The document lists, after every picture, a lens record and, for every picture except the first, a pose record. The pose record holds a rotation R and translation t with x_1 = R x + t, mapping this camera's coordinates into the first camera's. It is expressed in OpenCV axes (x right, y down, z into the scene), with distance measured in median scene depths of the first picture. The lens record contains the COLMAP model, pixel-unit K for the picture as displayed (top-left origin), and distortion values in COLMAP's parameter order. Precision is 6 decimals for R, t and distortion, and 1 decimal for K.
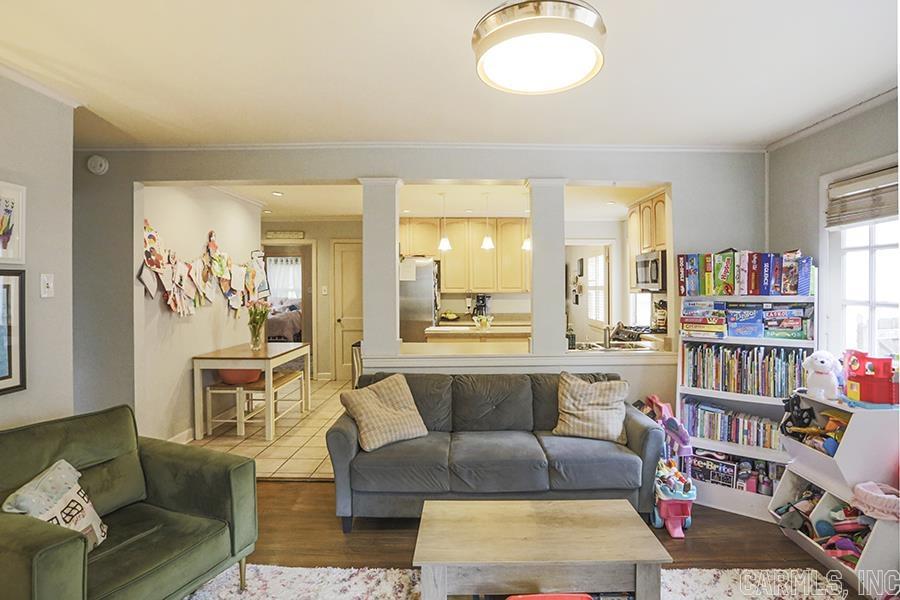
lens RADIAL K [[470.7, 0, 455.3], [0, 470.7, 292.0], [0, 0, 1]] dist [-0.049424, 0.007868]
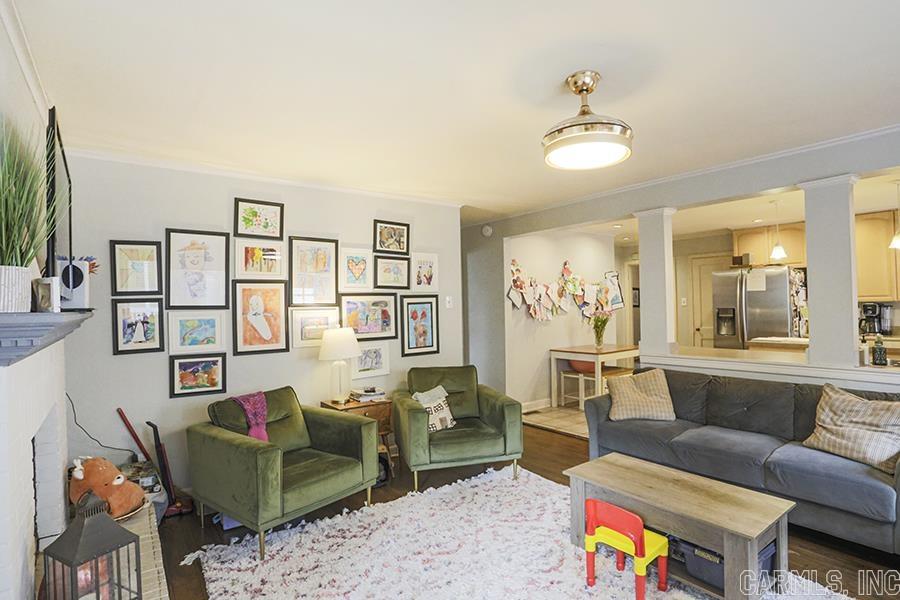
lens RADIAL K [[470.7, 0, 477.4], [0, 470.7, 301.6], [0, 0, 1]] dist [-0.049424, 0.007868]
pose [[0.630692, -0.017636, -0.775833, 0.513067], [0.011734, 0.999844, -0.013189, 0.008571], [0.775945, -0.000785, 0.630800, -0.128719]]
